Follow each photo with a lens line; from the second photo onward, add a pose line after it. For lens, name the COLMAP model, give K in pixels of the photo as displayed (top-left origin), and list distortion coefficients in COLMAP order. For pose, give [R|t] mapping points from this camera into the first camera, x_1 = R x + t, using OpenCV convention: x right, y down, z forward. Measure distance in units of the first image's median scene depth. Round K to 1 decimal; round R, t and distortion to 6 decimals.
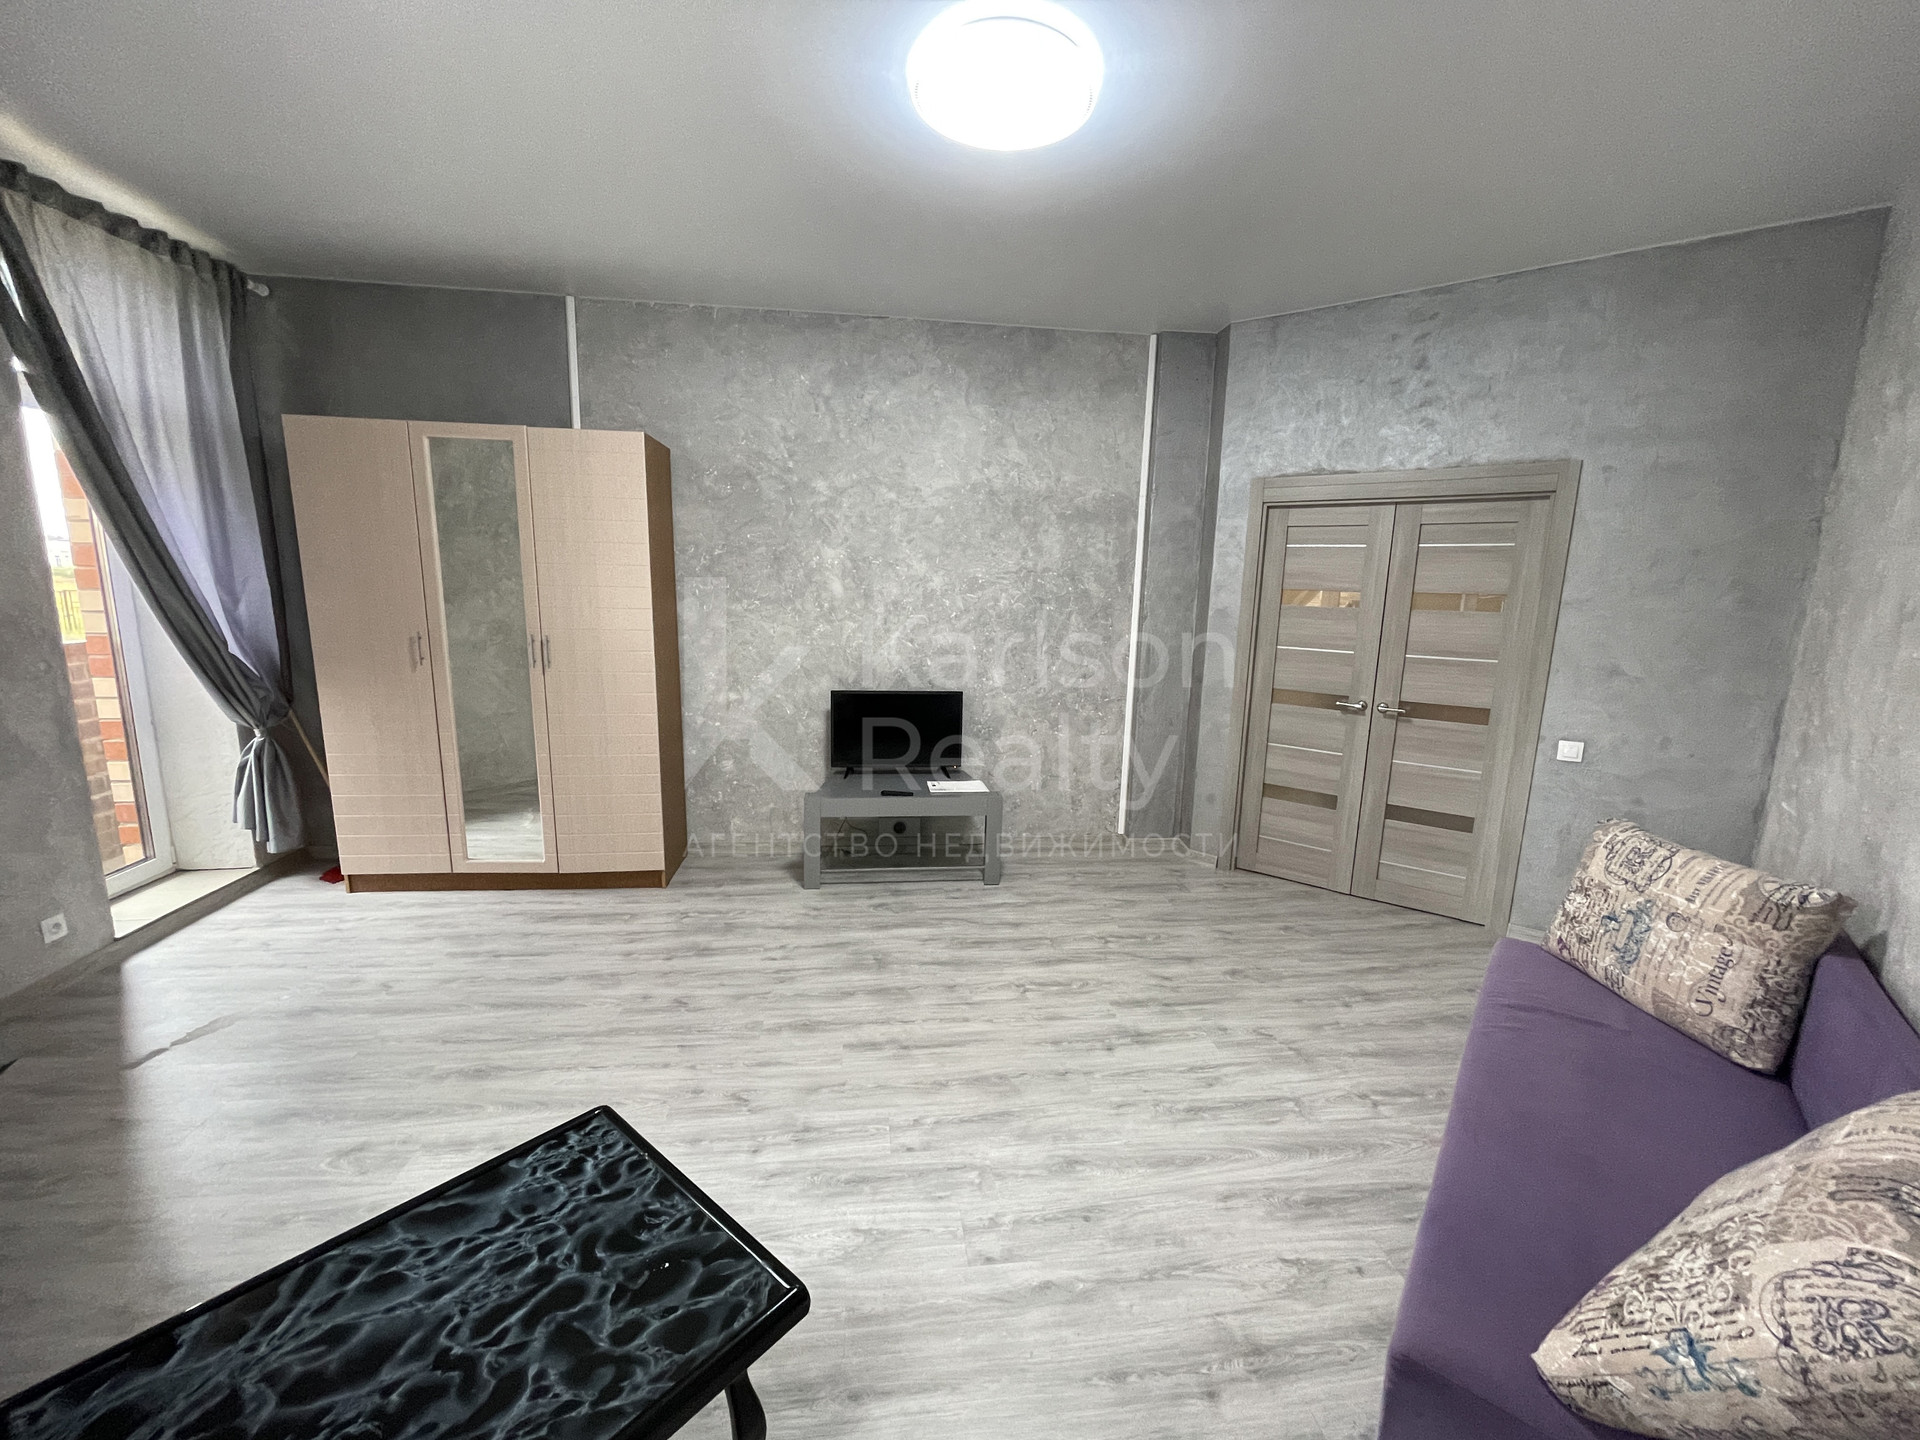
lens RADIAL K [[780.7, 0, 956.7], [0, 780.7, 722.0], [0, 0, 1]] dist [-0.001757, 0.000821]
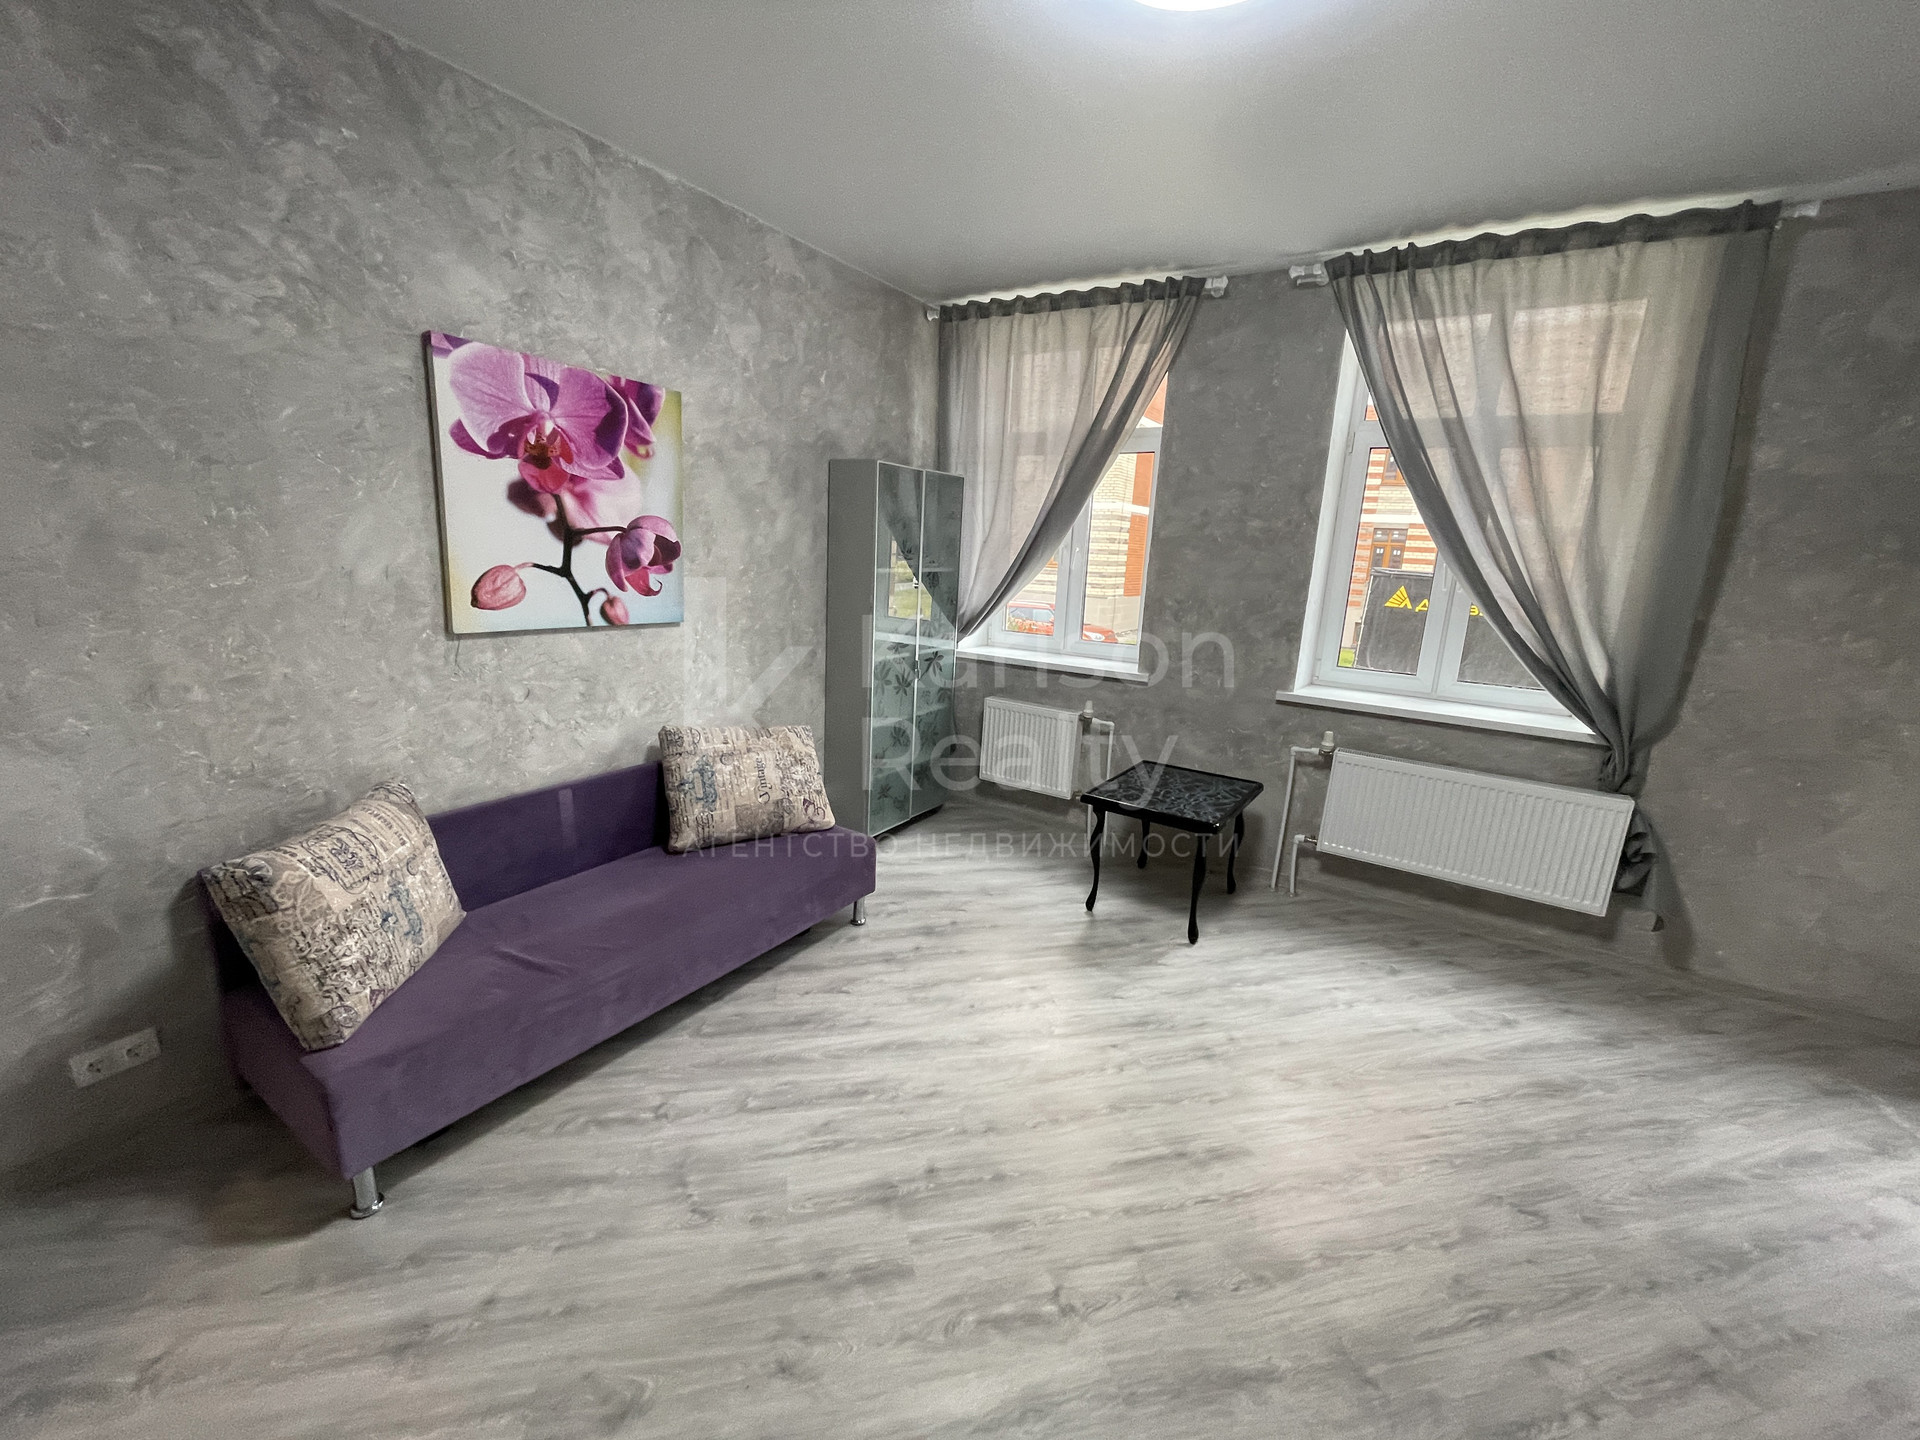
lens RADIAL K [[780.7, 0, 958.2], [0, 780.7, 719.7], [0, 0, 1]] dist [-0.001757, 0.000821]
pose [[-0.992600, -0.043227, -0.113475, 0.311493], [-0.084441, 0.917271, 0.389208, -0.336405], [0.087263, 0.395910, -0.914134, 1.732948]]
